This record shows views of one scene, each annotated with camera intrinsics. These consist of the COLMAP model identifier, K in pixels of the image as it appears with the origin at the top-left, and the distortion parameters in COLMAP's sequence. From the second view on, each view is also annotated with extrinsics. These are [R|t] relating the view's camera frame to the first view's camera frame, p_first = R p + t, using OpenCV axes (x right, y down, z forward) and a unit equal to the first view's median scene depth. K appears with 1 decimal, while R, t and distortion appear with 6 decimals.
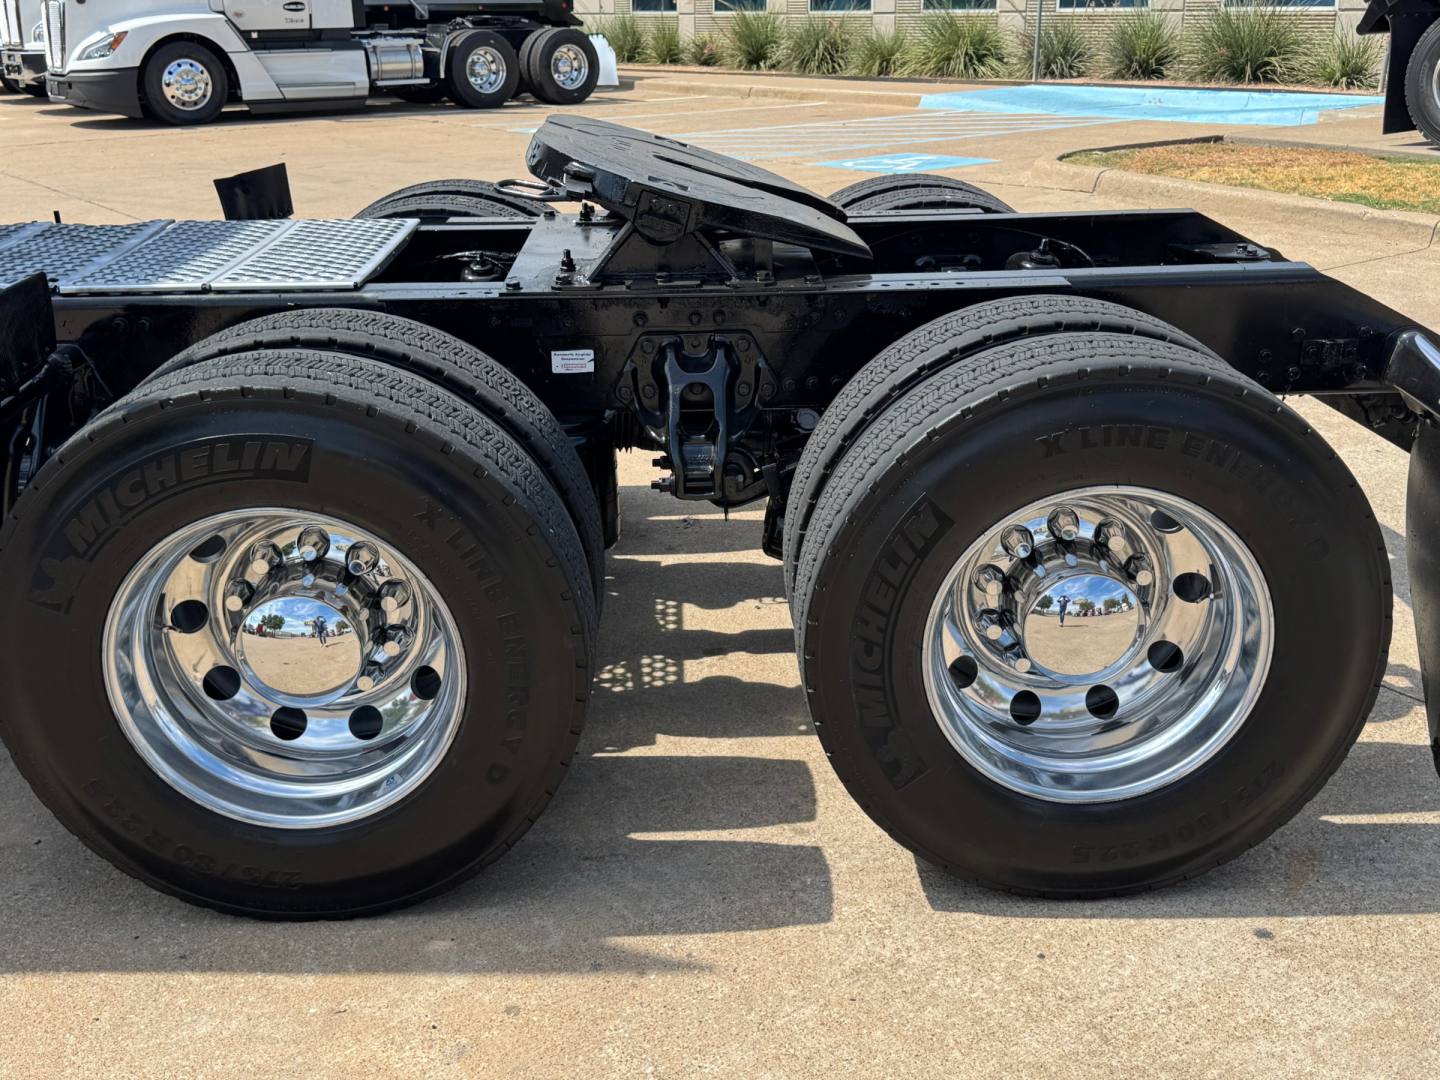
lens RADIAL K [[1498.9, 0, 720.0], [0, 1498.9, 540.0], [0, 0, 1]] dist [0.169952, -0.372575]
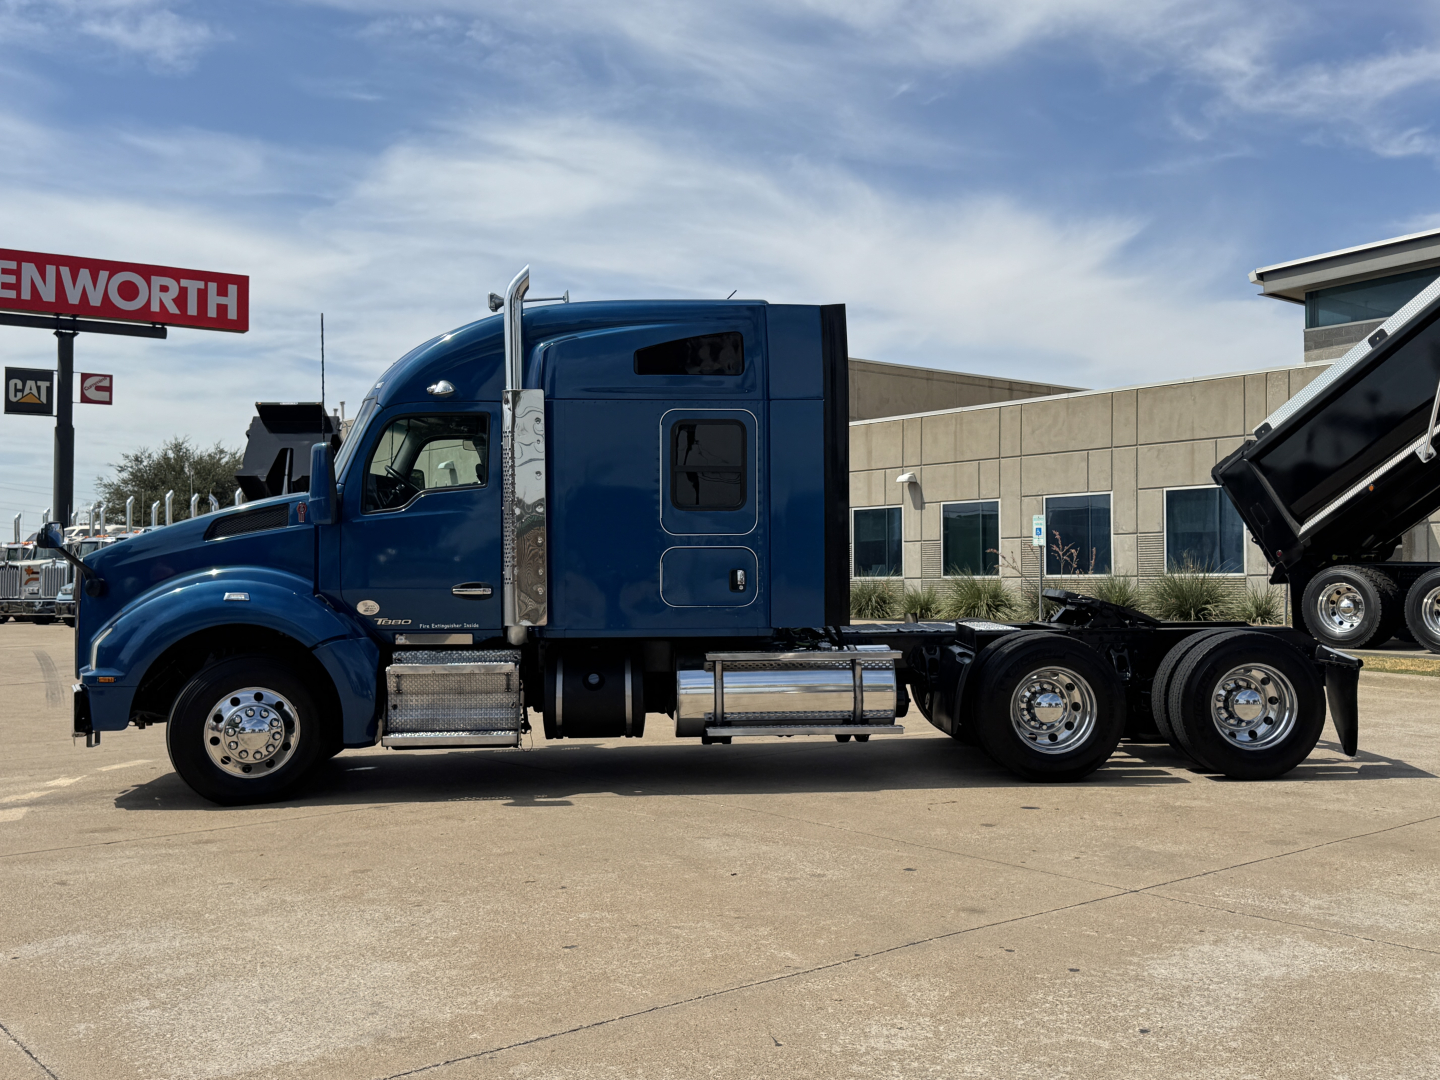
lens RADIAL K [[1512.4, 0, 720.0], [0, 1512.4, 540.0], [0, 0, 1]] dist [0.196054, -0.455582]
pose [[0.998757, 0.002039, 0.049806, -0.189192], [0.015833, 0.934450, -0.355742, 0.150789], [-0.047267, 0.356088, 0.933256, -0.399908]]
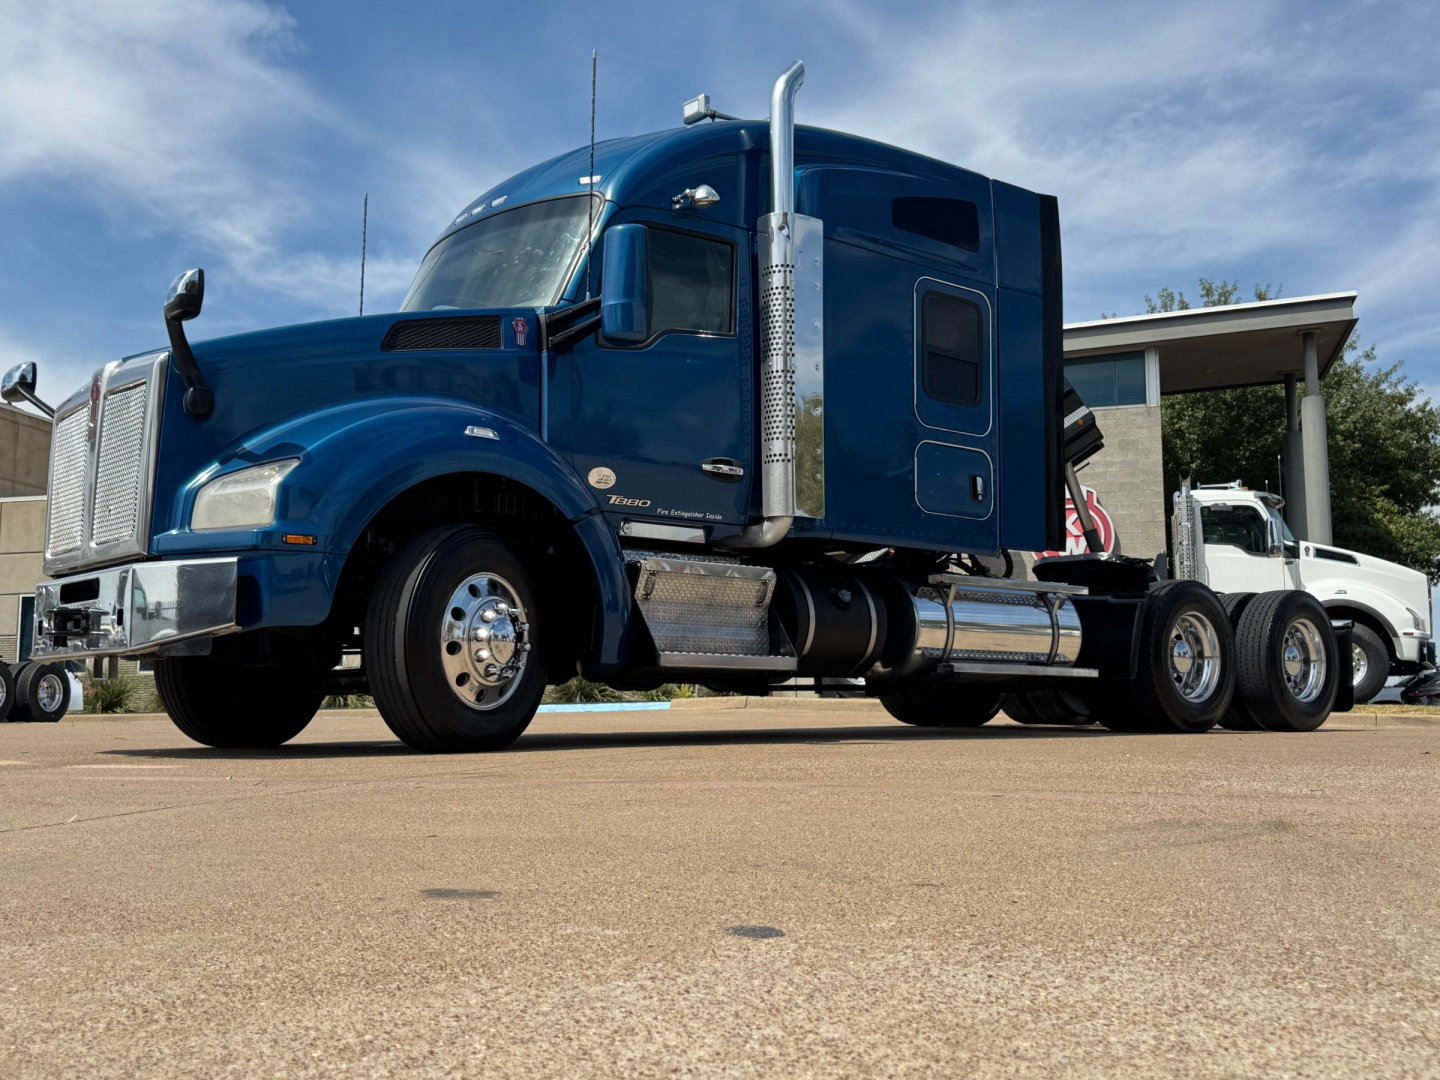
lens RADIAL K [[1500.4, 0, 704.2], [0, 1500.4, 541.3], [0, 0, 1]] dist [0.238458, -0.478097]
pose [[0.781558, 0.080410, 0.618629, -0.506505], [0.205903, 0.902835, -0.377483, 0.140885], [-0.588873, 0.422403, 0.689061, -0.143733]]
